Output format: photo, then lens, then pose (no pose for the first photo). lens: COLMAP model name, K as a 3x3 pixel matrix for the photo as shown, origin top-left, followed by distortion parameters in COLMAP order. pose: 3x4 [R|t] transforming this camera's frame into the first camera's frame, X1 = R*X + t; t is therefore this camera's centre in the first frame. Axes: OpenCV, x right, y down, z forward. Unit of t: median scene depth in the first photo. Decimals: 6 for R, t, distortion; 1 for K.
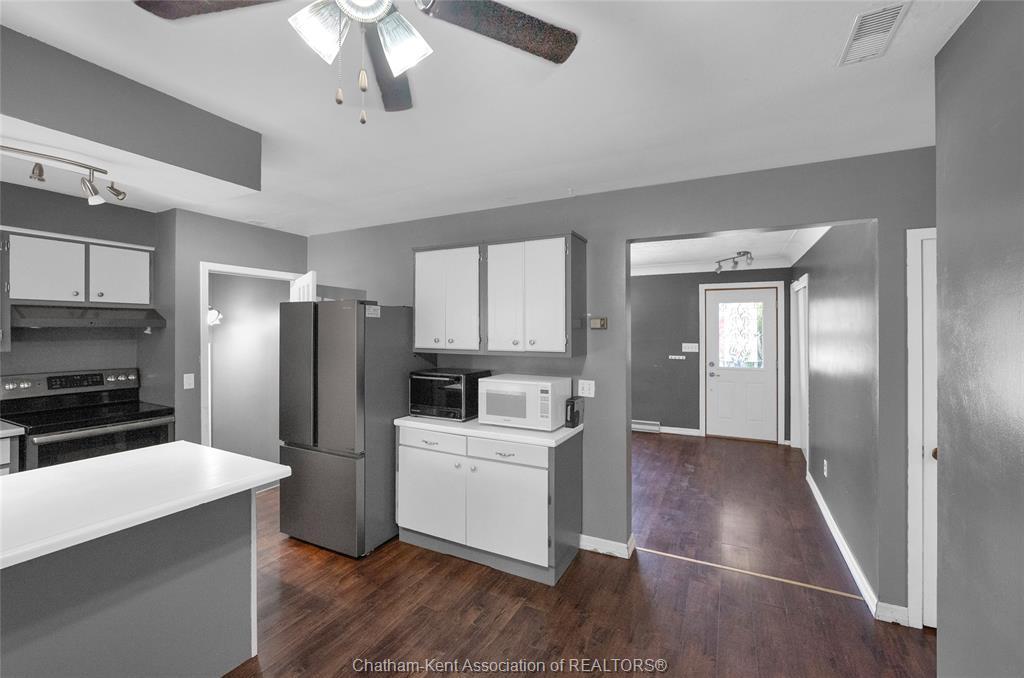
lens RADIAL K [[425.0, 0, 516.2], [0, 425.0, 327.9], [0, 0, 1]] dist [-0.014856, 0.000393]
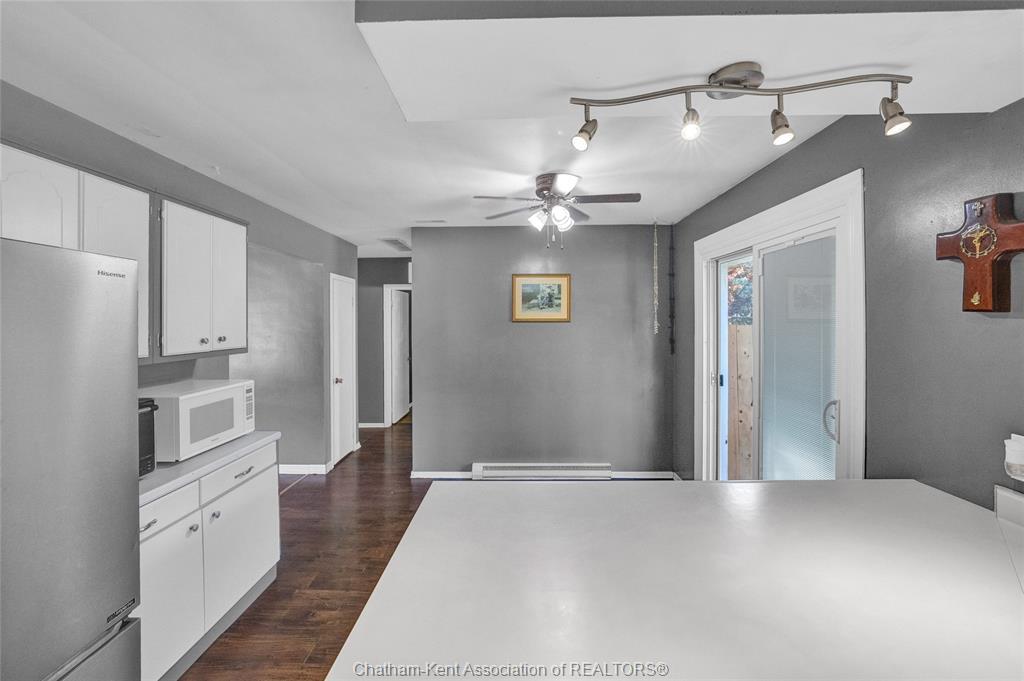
lens RADIAL K [[399.3, 0, 510.4], [0, 399.3, 322.0], [0, 0, 1]] dist [-0.015051, 0.000543]
pose [[-0.431894, -0.001900, 0.901922, -0.853374], [0.000990, 0.999996, 0.002581, -0.000924], [-0.901924, 0.002007, -0.431890, 0.768889]]
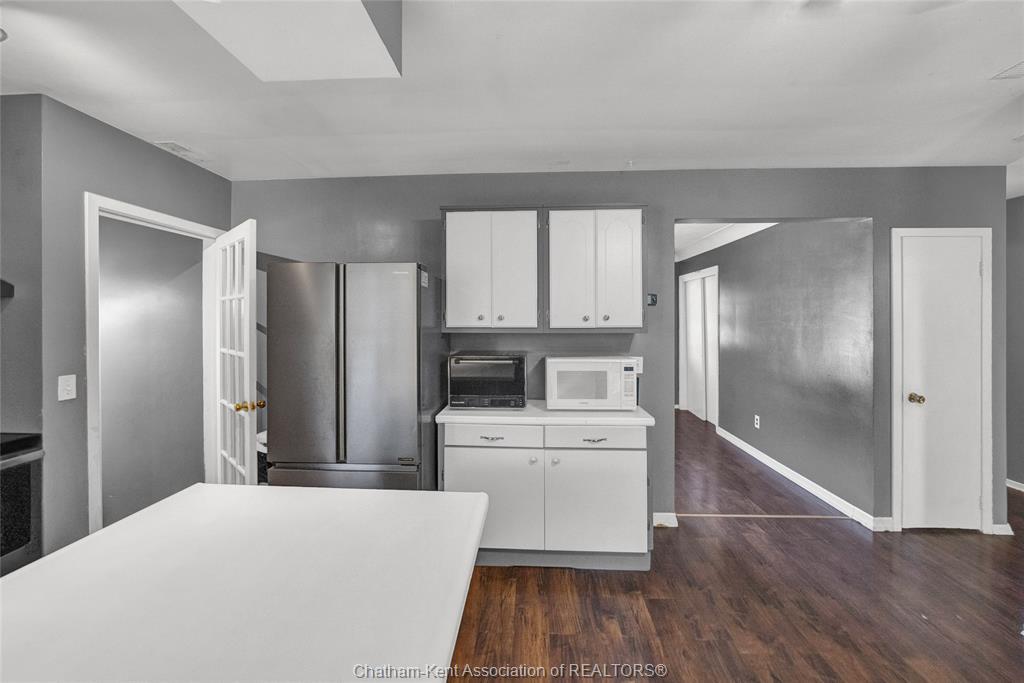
lens RADIAL K [[405.7, 0, 512.8], [0, 405.7, 318.3], [0, 0, 1]] dist [-0.012800, -0.000015]
pose [[0.914525, -0.002654, 0.404520, -0.480476], [0.002047, 0.999996, 0.001932, 0.030828], [-0.404524, -0.000939, 0.914527, 0.246599]]
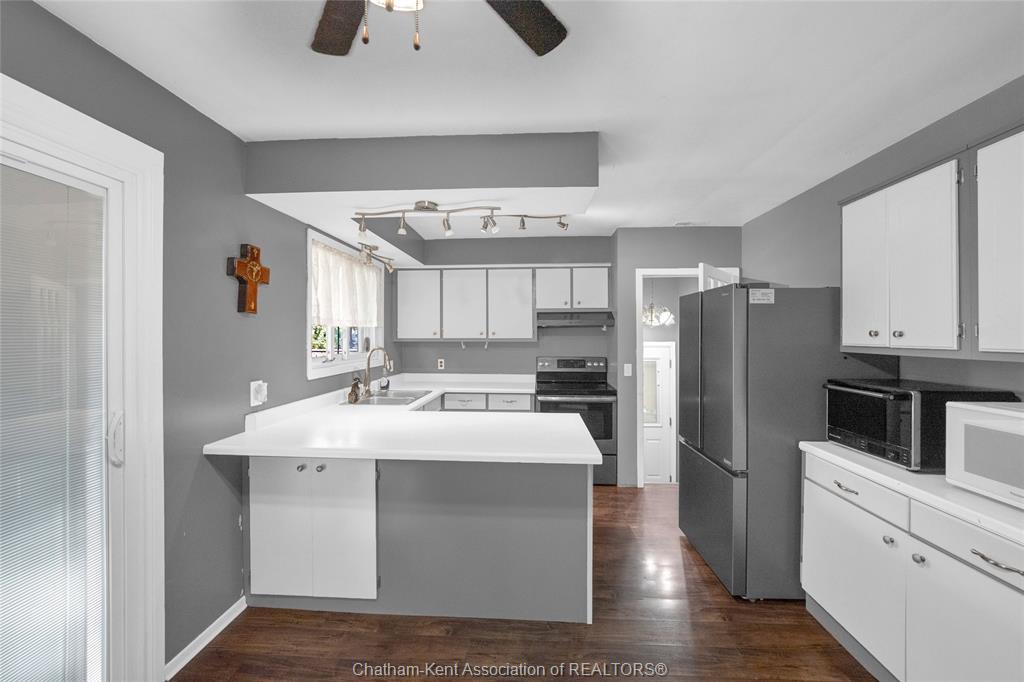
lens RADIAL K [[398.1, 0, 511.5], [0, 398.1, 336.7], [0, 0, 1]] dist [-0.010699, 0.000235]
pose [[0.397574, 0.000124, -0.917570, 0.148363], [0.003674, 0.999992, 0.001727, 0.032681], [0.917563, -0.004058, 0.397570, 0.279025]]
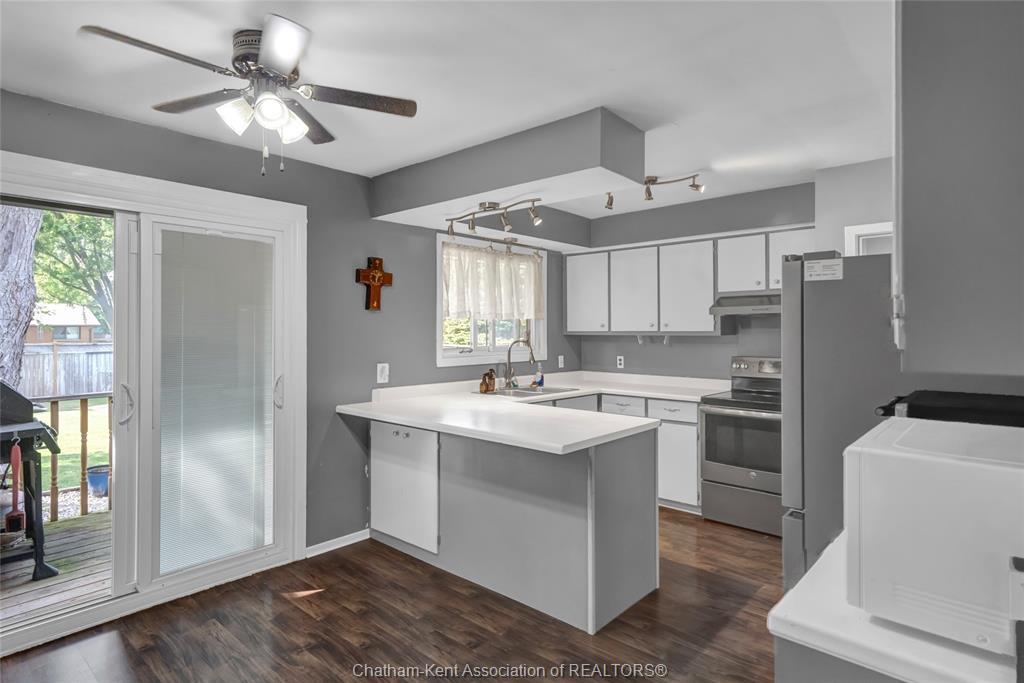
lens RADIAL K [[558.0, 0, 516.8], [0, 558.0, 329.5], [0, 0, 1]] dist [0.013465, -0.000036]
pose [[-0.255405, -0.003738, -0.966827, 0.476733], [0.002653, 0.999986, -0.004567, 0.041812], [0.966830, -0.003731, -0.255392, 0.782531]]
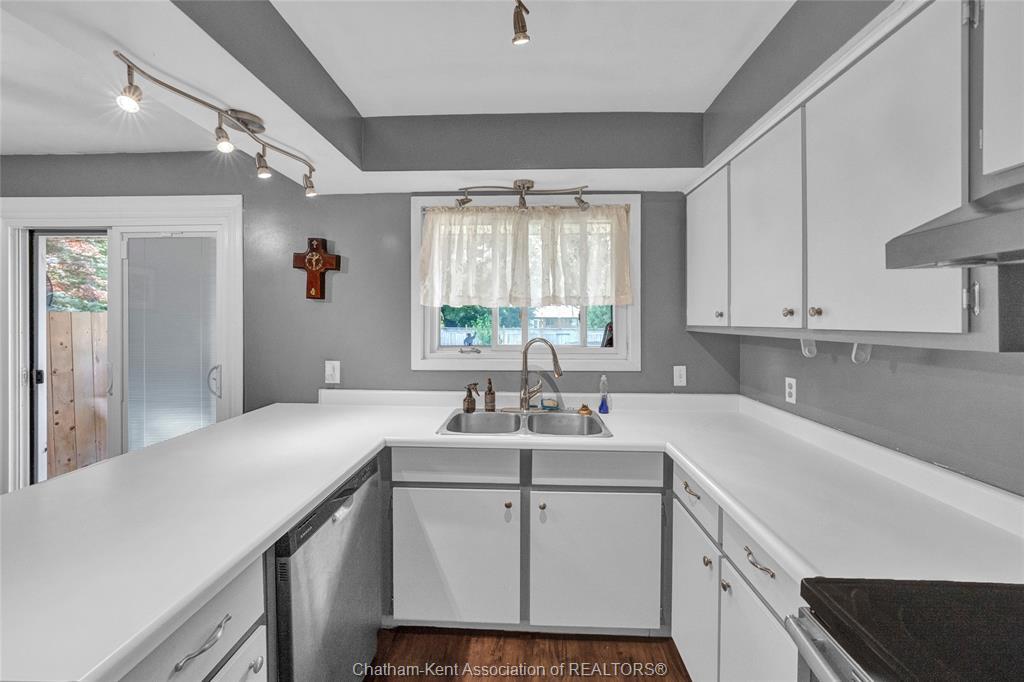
lens RADIAL K [[399.3, 0, 510.4], [0, 399.3, 322.5], [0, 0, 1]] dist [-0.015051, 0.000543]
pose [[-0.908770, -0.000876, -0.417297, -0.716543], [-0.003229, 0.999983, 0.004933, 0.032255], [0.417286, 0.005830, -0.908757, 1.026988]]
